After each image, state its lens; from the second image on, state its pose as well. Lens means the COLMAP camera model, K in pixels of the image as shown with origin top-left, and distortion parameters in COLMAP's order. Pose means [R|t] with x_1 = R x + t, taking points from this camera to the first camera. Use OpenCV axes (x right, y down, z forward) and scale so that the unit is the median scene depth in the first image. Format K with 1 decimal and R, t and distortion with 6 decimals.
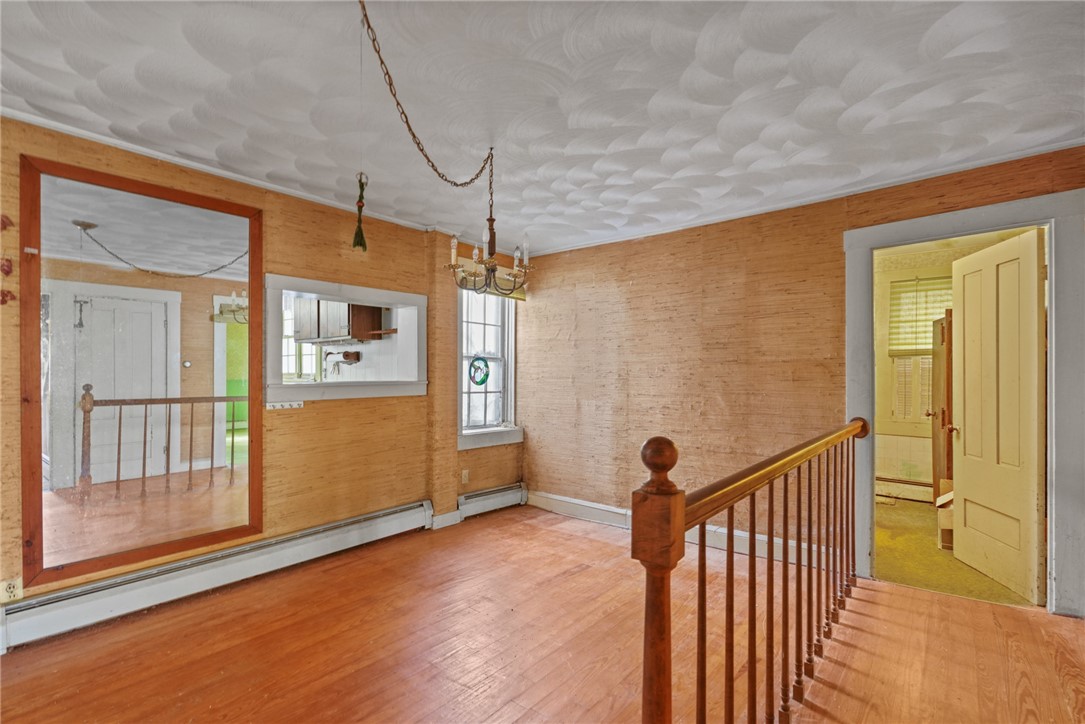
lens RADIAL K [[505.0, 0, 543.5], [0, 505.0, 368.1], [0, 0, 1]] dist [-0.001566, -0.000023]
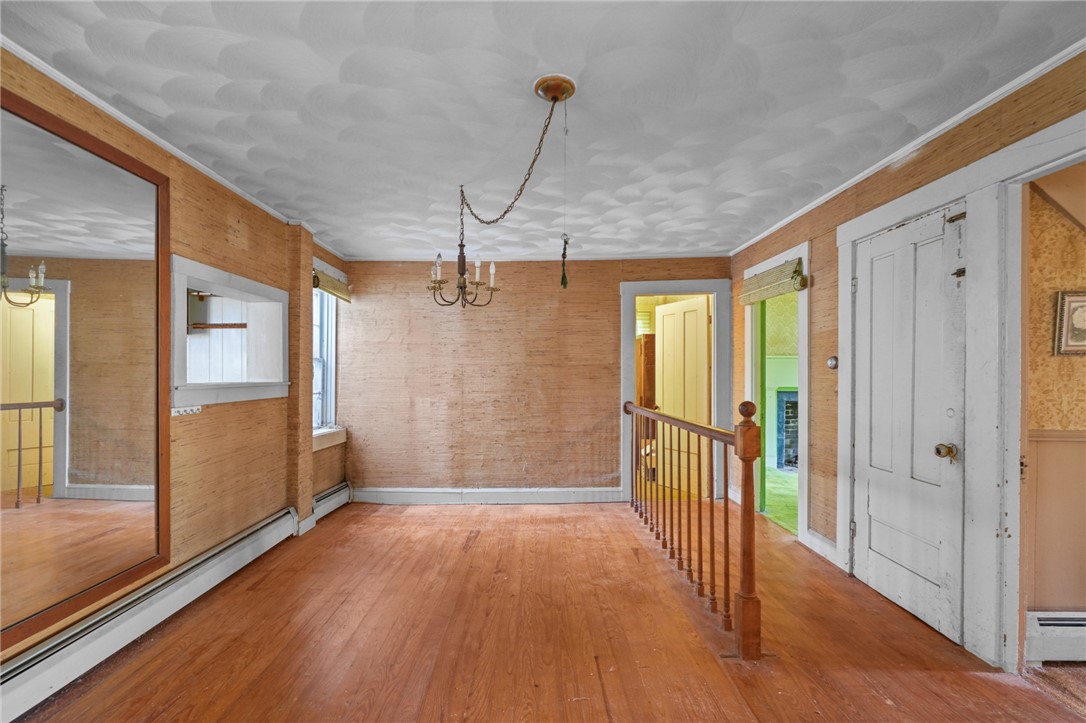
lens RADIAL K [[504.5, 0, 528.8], [0, 504.5, 372.6], [0, 0, 1]] dist [-0.002428, 0.000633]
pose [[0.775782, 0.001424, 0.630999, -0.507043], [-0.003661, 0.999991, 0.002244, 0.004560], [-0.630990, -0.004051, 0.775780, -0.021934]]
